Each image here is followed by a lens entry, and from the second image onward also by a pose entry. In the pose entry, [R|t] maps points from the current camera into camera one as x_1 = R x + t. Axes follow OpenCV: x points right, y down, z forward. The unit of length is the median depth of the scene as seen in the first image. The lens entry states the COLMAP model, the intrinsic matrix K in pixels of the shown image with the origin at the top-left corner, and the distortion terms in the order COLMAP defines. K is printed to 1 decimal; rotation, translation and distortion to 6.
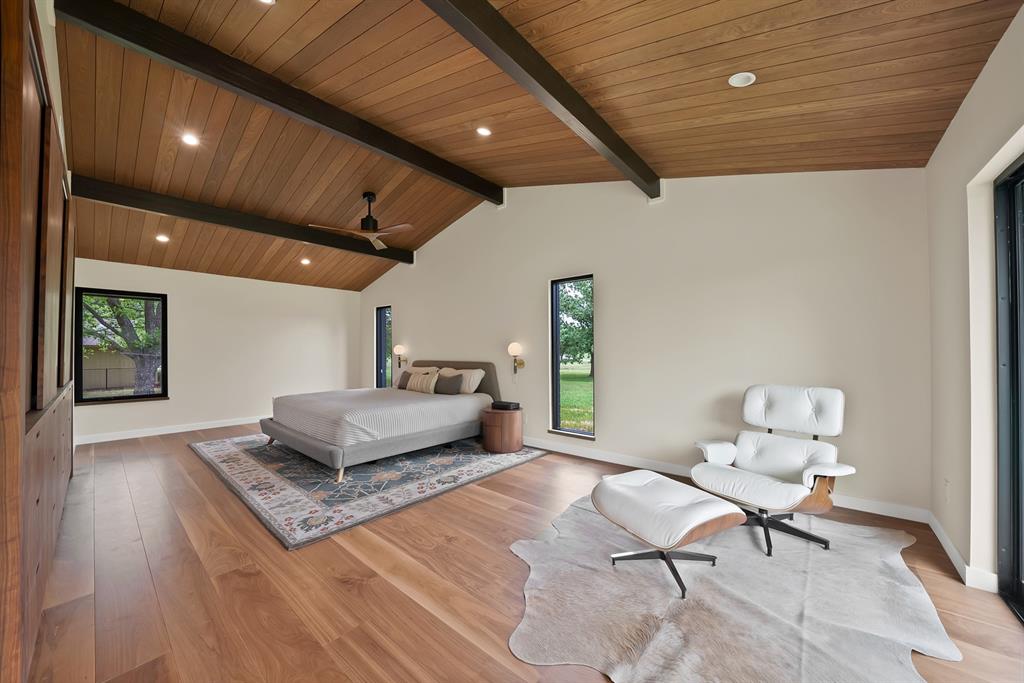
lens RADIAL K [[363.8, 0, 510.9], [0, 363.8, 342.6], [0, 0, 1]] dist [-0.022958, 0.000880]
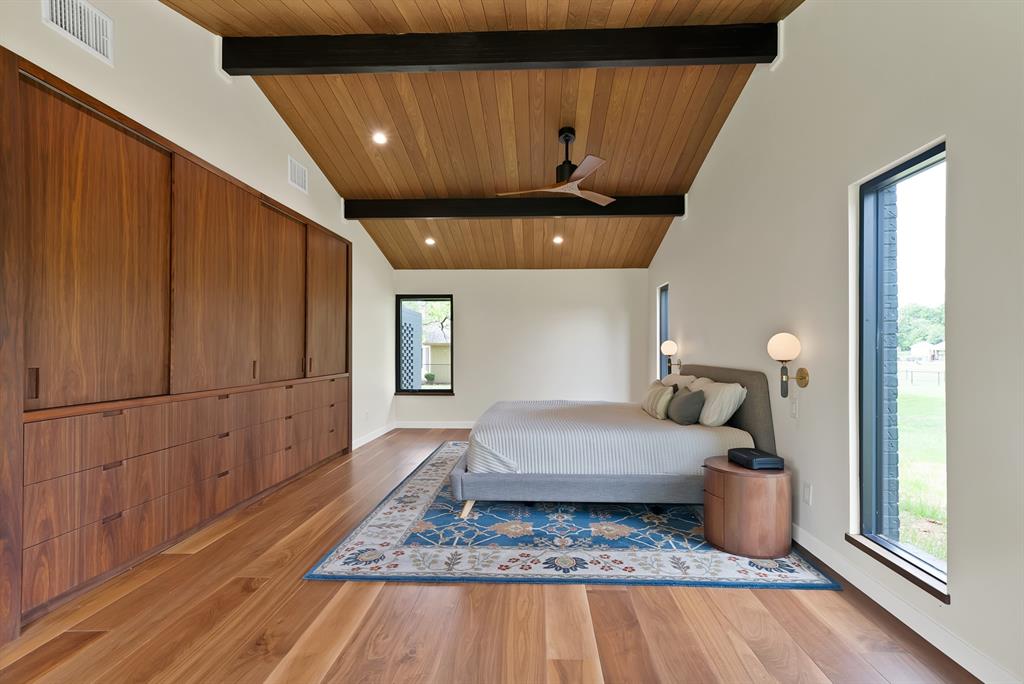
lens RADIAL K [[477.2, 0, 516.0], [0, 477.2, 347.1], [0, 0, 1]] dist [0.002980, 0.000376]
pose [[0.626166, -0.000174, -0.779689, 0.348207], [0.014485, 0.999830, 0.011410, 0.007408], [0.779555, -0.018439, 0.626063, 0.392836]]
